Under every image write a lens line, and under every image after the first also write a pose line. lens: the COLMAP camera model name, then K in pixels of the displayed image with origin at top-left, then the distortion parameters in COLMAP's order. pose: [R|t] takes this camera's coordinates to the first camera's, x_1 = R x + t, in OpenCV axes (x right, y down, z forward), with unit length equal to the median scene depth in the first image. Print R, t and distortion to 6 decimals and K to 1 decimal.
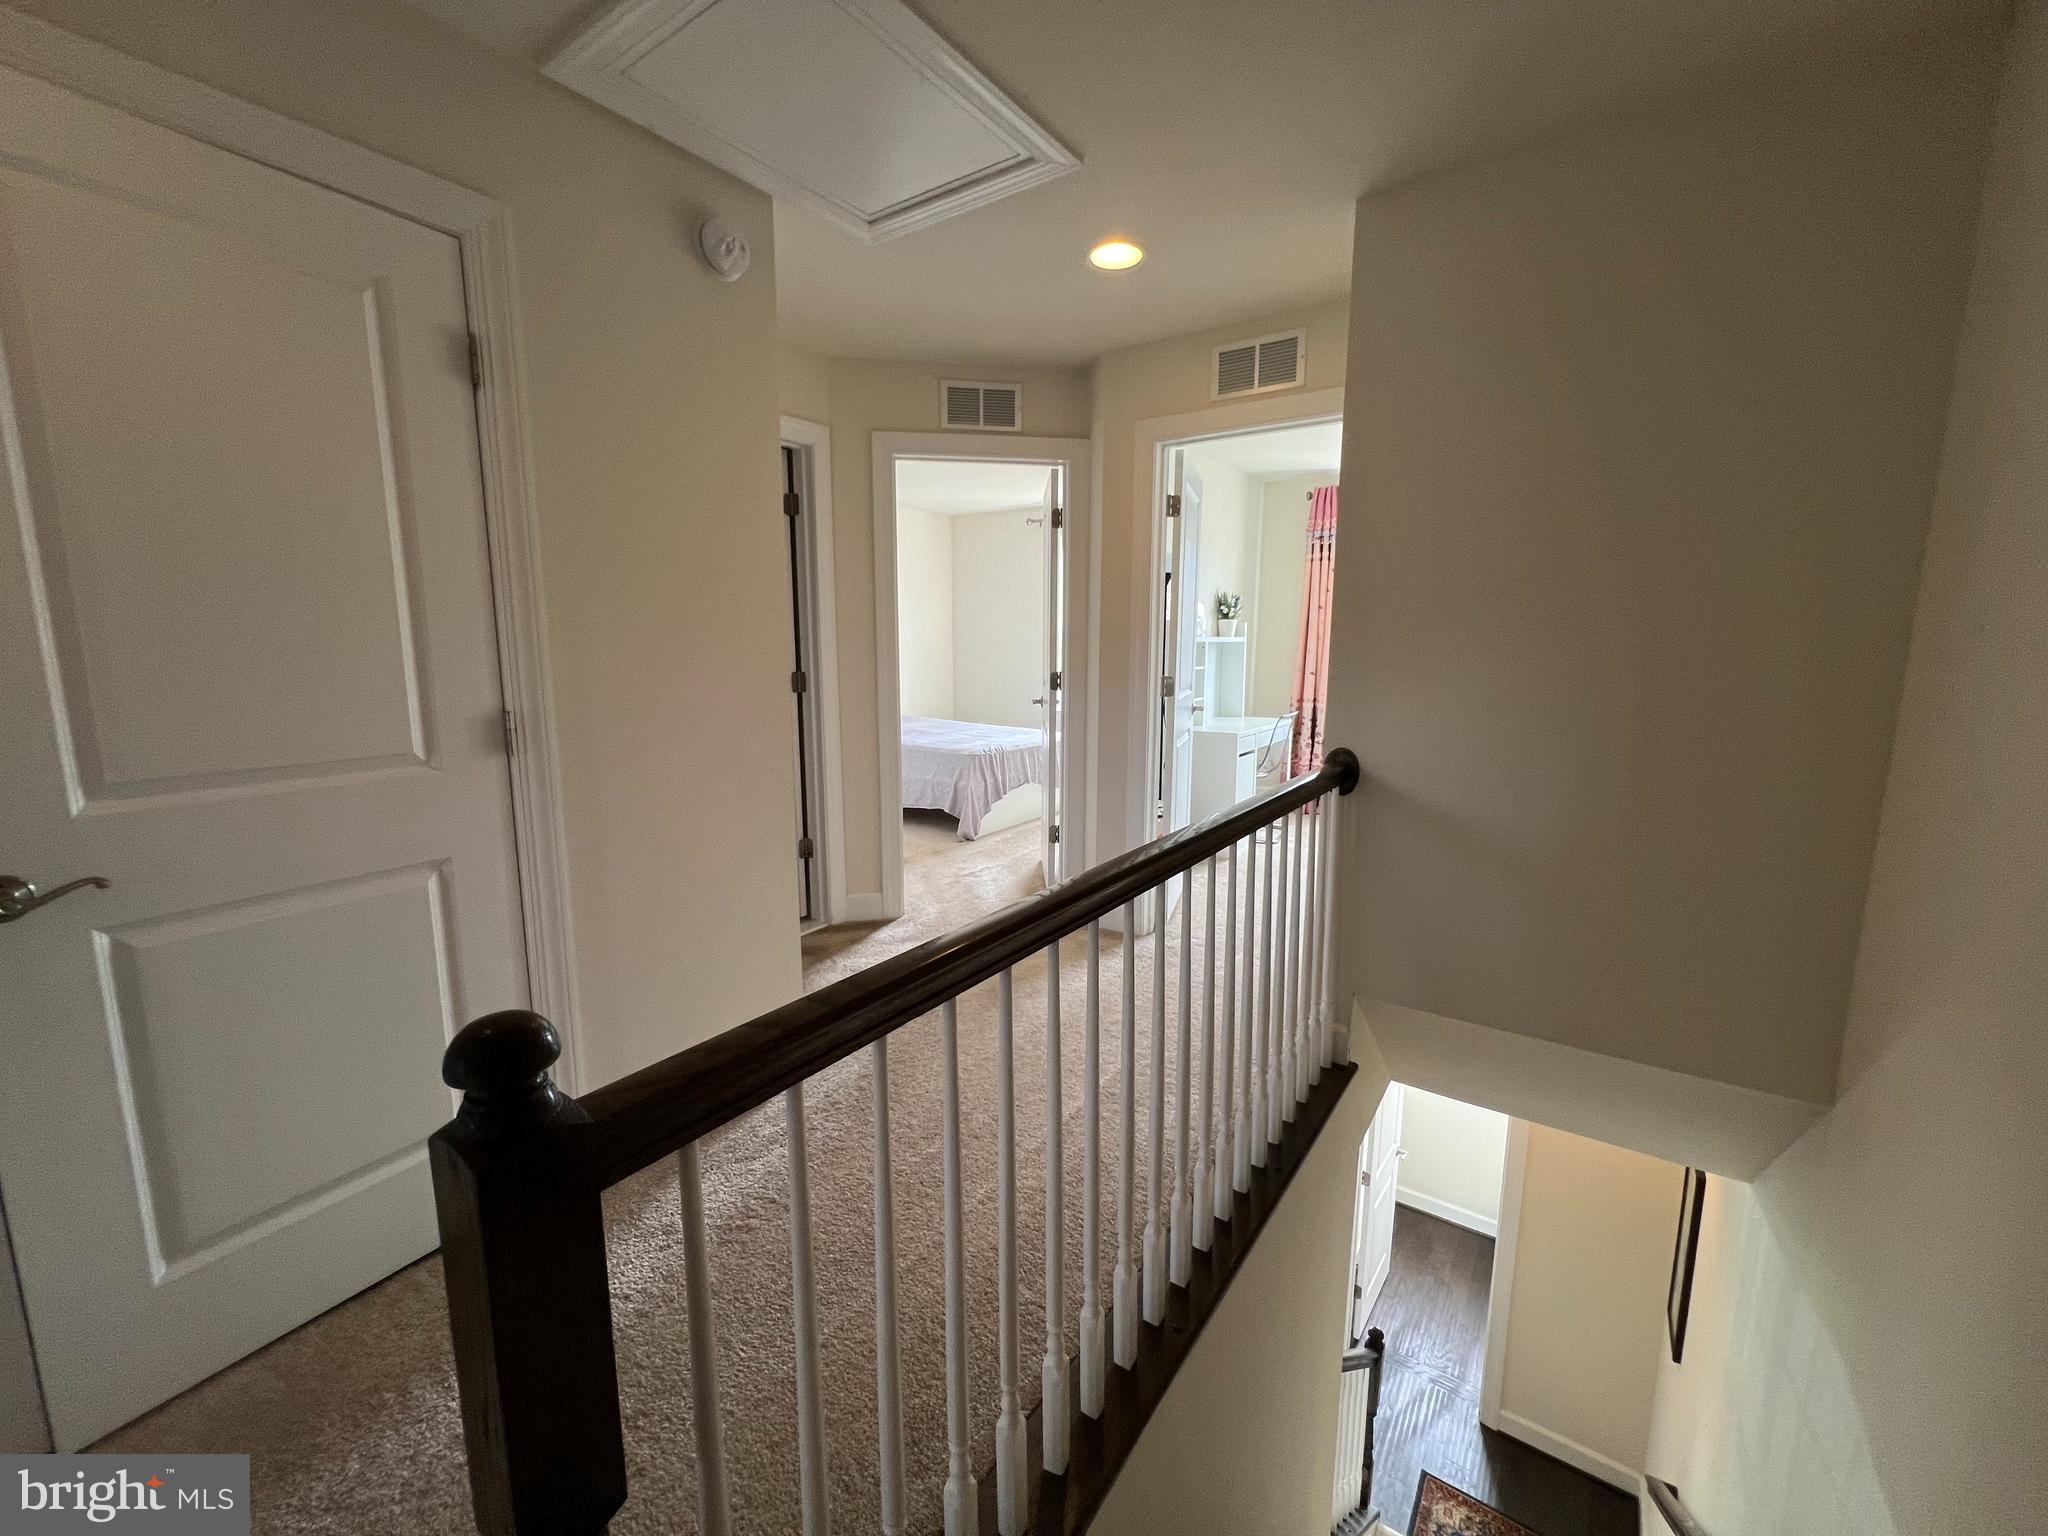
lens RADIAL K [[823.8, 0, 1020.2], [0, 823.8, 763.1], [0, 0, 1]] dist [0.000003, 0.000000]
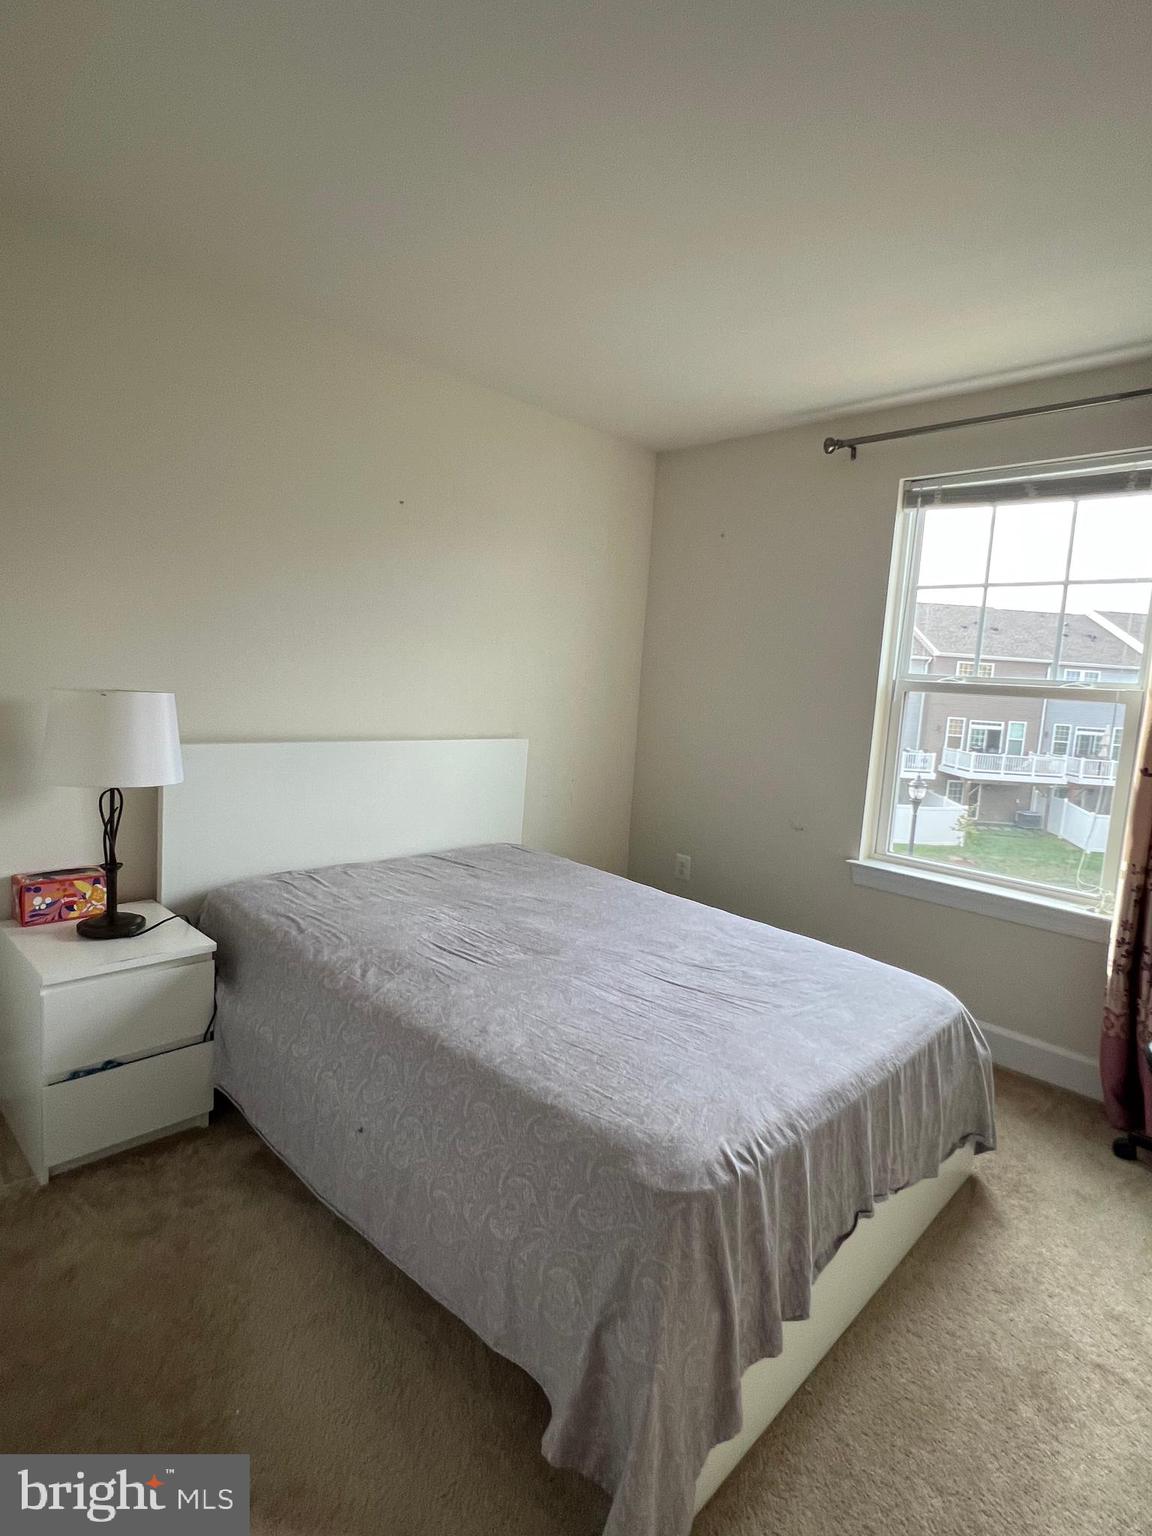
lens RADIAL K [[776.8, 0, 578.2], [0, 776.8, 767.5], [0, 0, 1]] dist [0.000310, 0.000036]
pose [[0.985335, 0.079086, -0.151198, -0.063210], [-0.085655, 0.995622, -0.037428, -0.123101], [0.147576, 0.049830, 0.987795, 0.771520]]
